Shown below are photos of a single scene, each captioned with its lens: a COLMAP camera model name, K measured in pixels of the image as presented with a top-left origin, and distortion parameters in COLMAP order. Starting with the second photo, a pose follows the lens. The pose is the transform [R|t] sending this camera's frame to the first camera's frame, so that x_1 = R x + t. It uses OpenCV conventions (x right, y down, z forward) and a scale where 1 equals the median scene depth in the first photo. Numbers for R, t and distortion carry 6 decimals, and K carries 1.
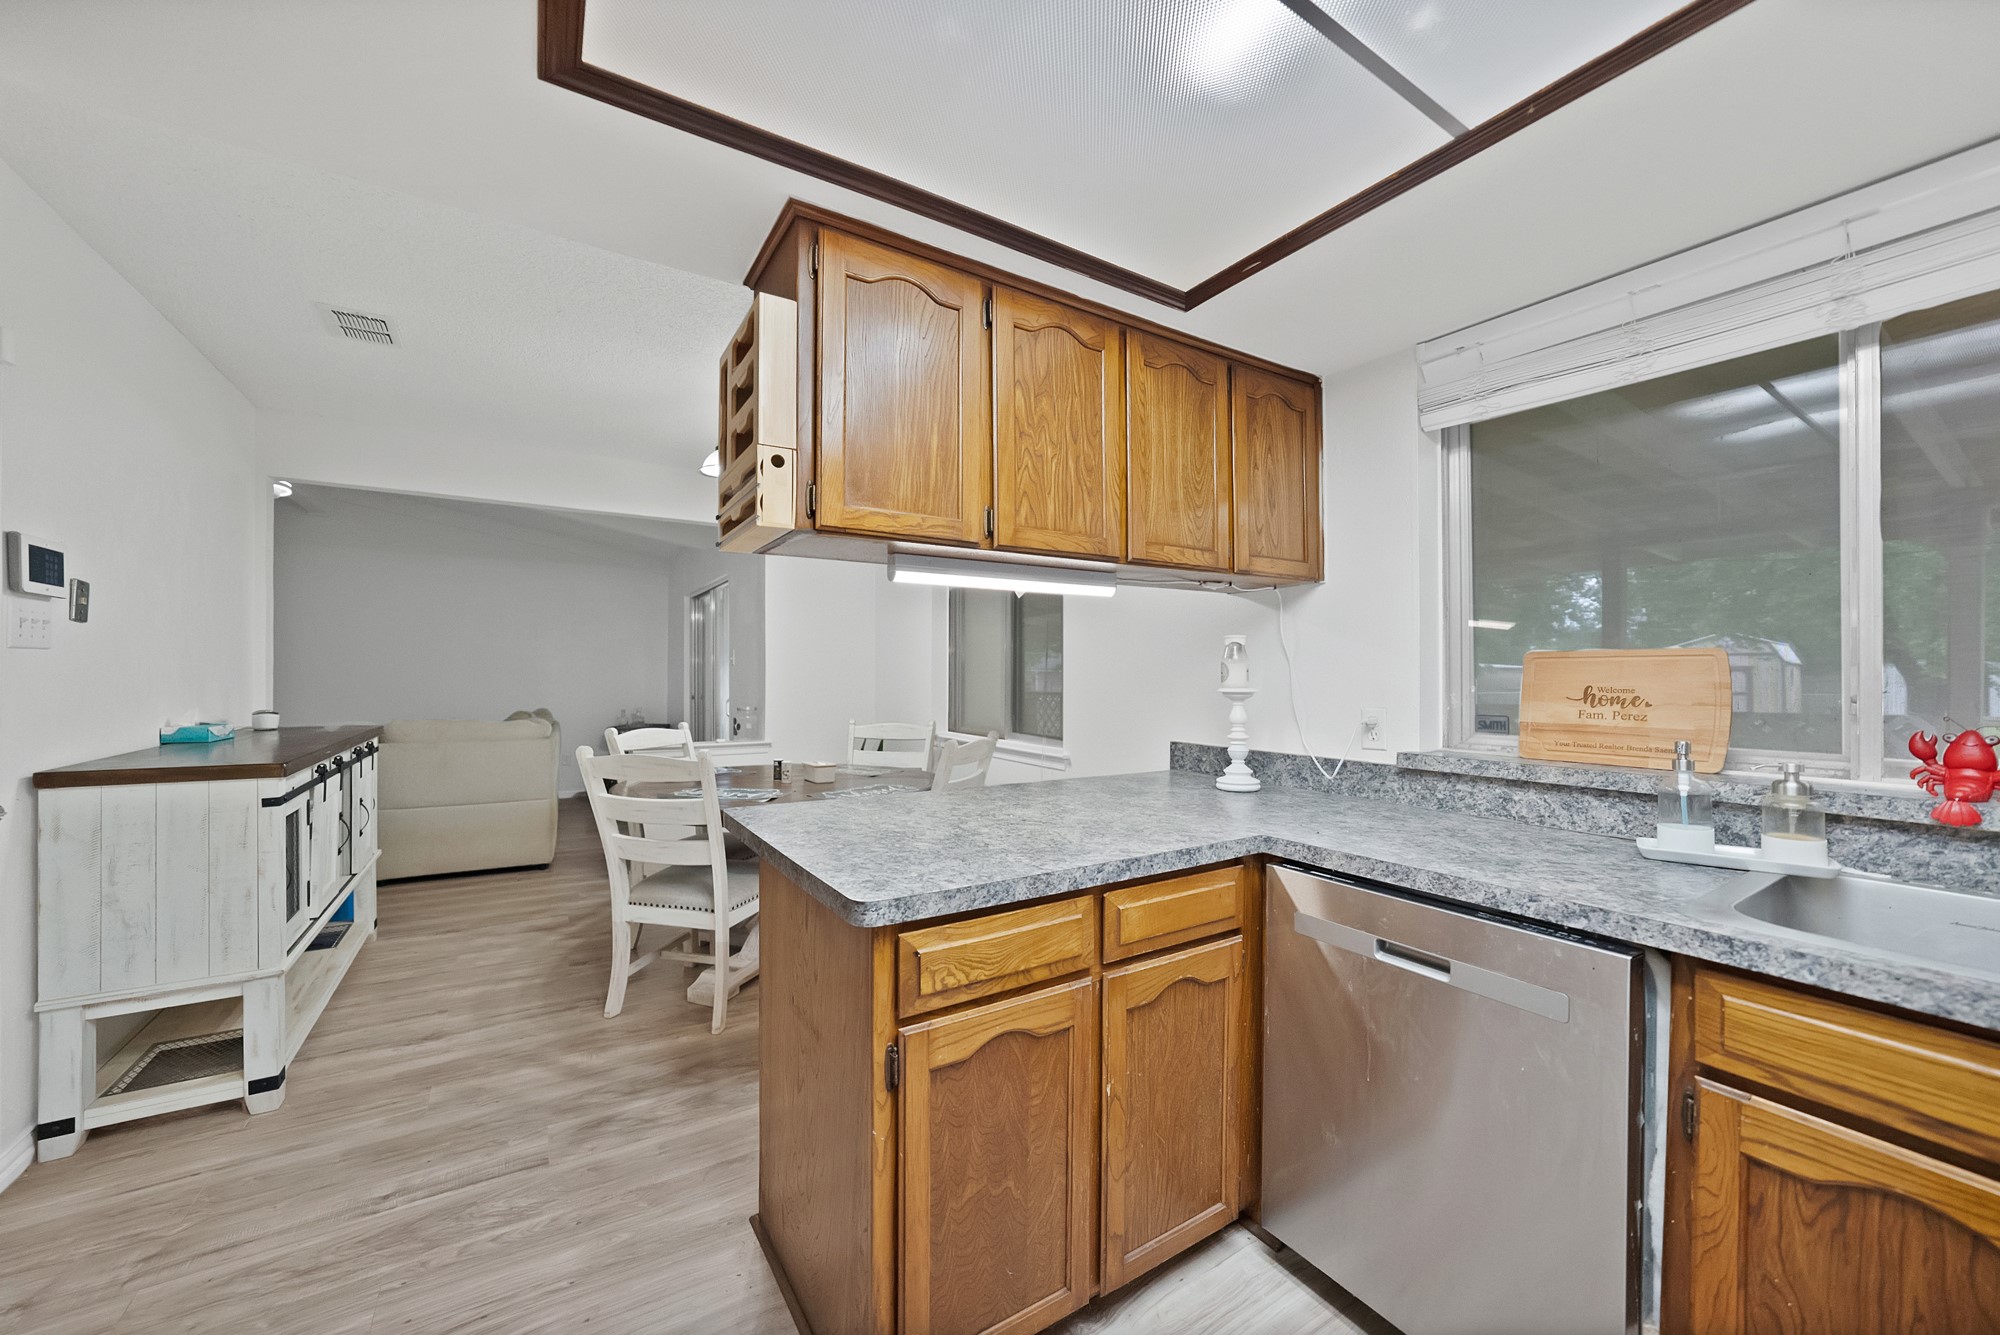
lens RADIAL K [[739.9, 0, 1000.0], [0, 739.9, 667.5], [0, 0, 1]] dist [0.000622, 0.000134]
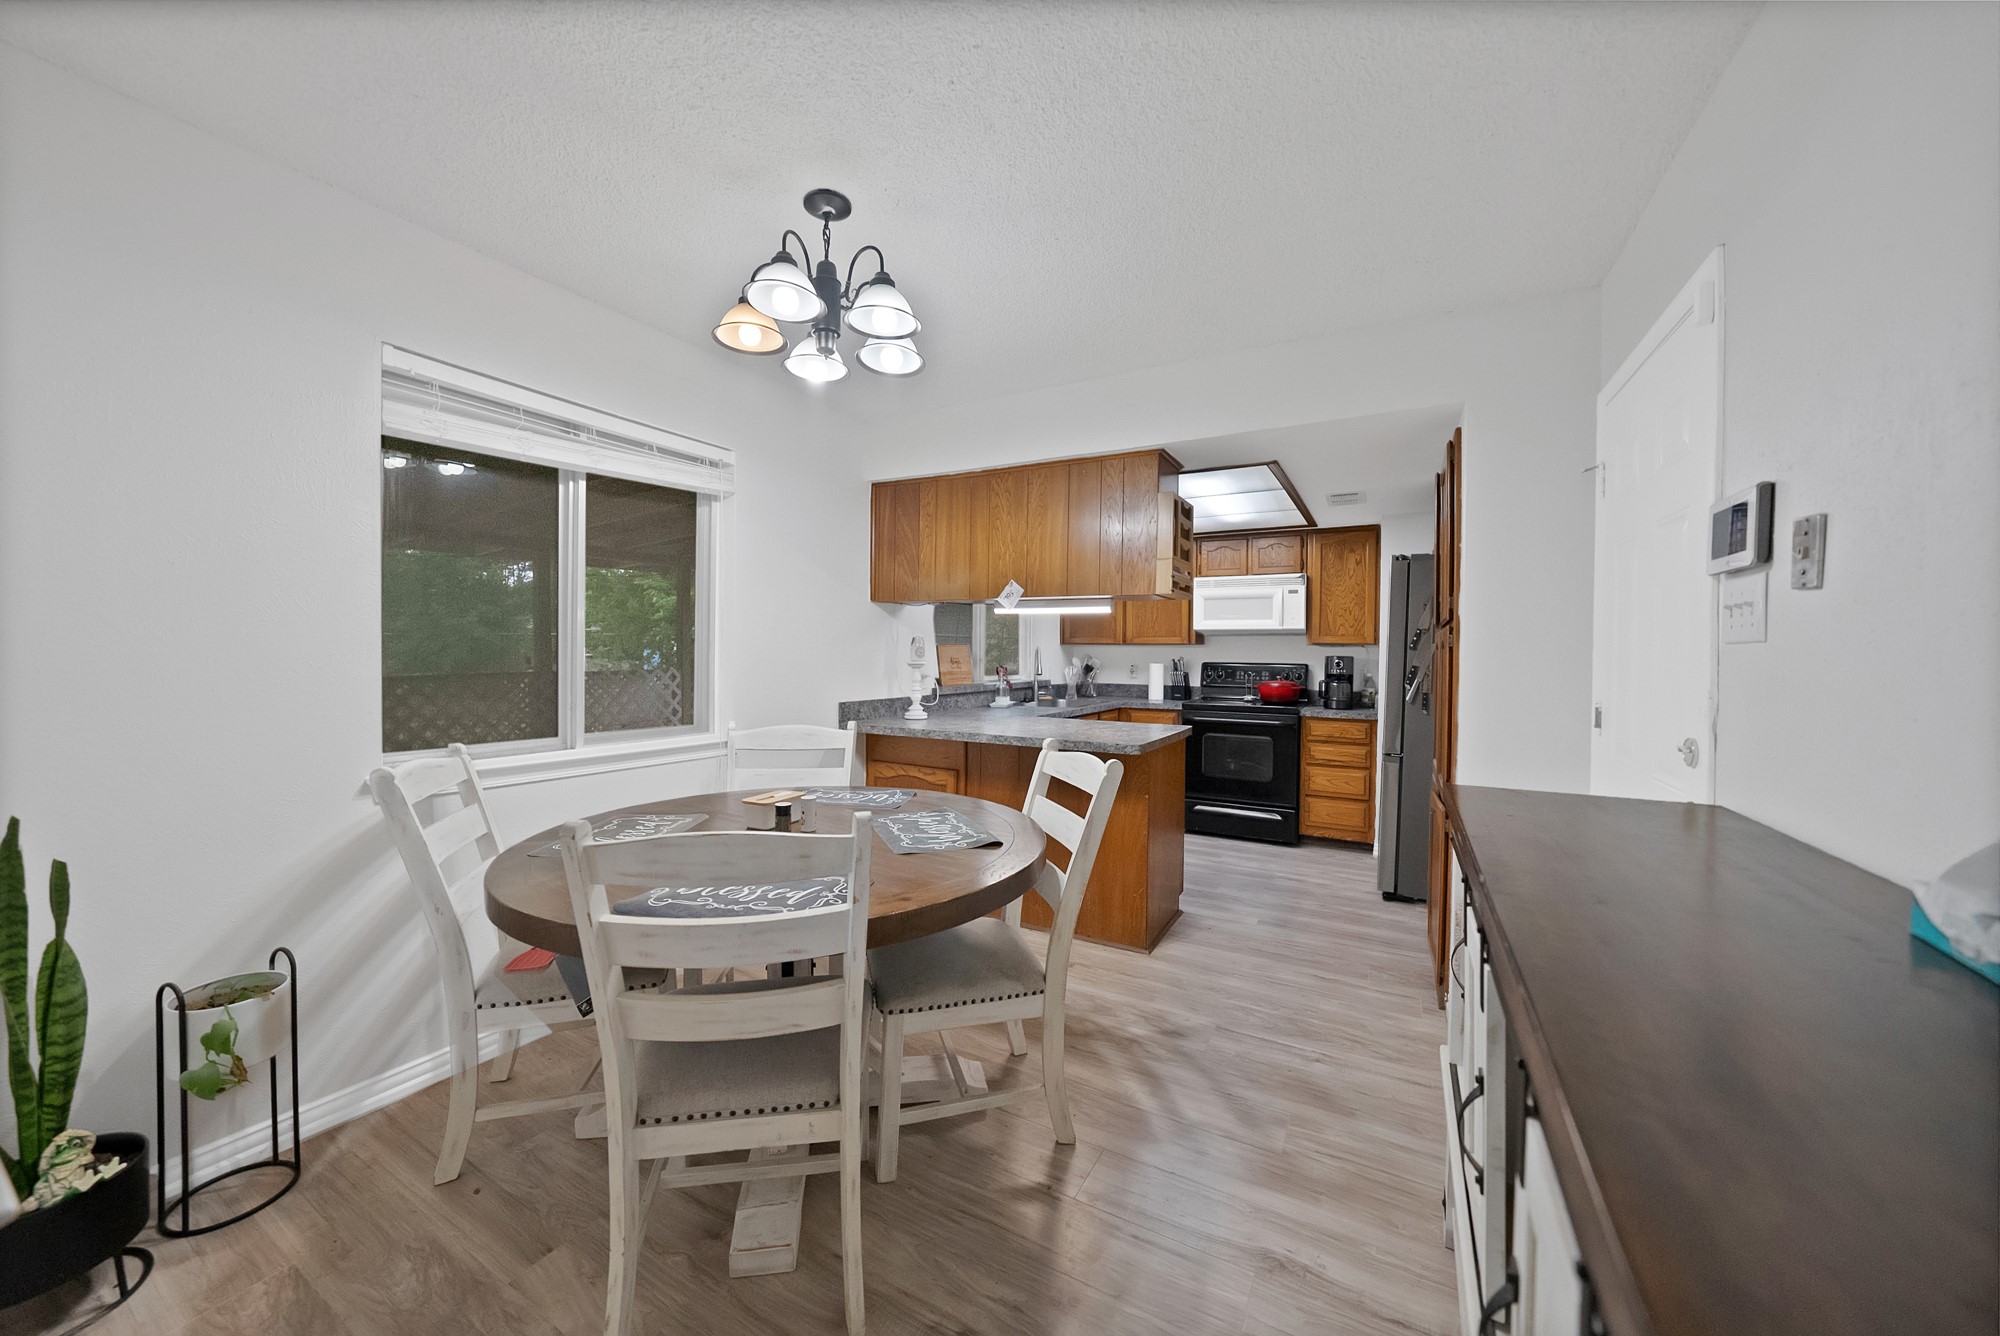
lens RADIAL K [[739.9, 0, 1000.0], [0, 739.9, 668.0], [0, 0, 1]] dist [0.000622, 0.000134]
pose [[-0.488263, -0.034201, 0.872026, -1.416092], [-0.026885, 0.999347, 0.024141, -0.005883], [-0.872282, -0.011657, -0.488864, 1.812617]]
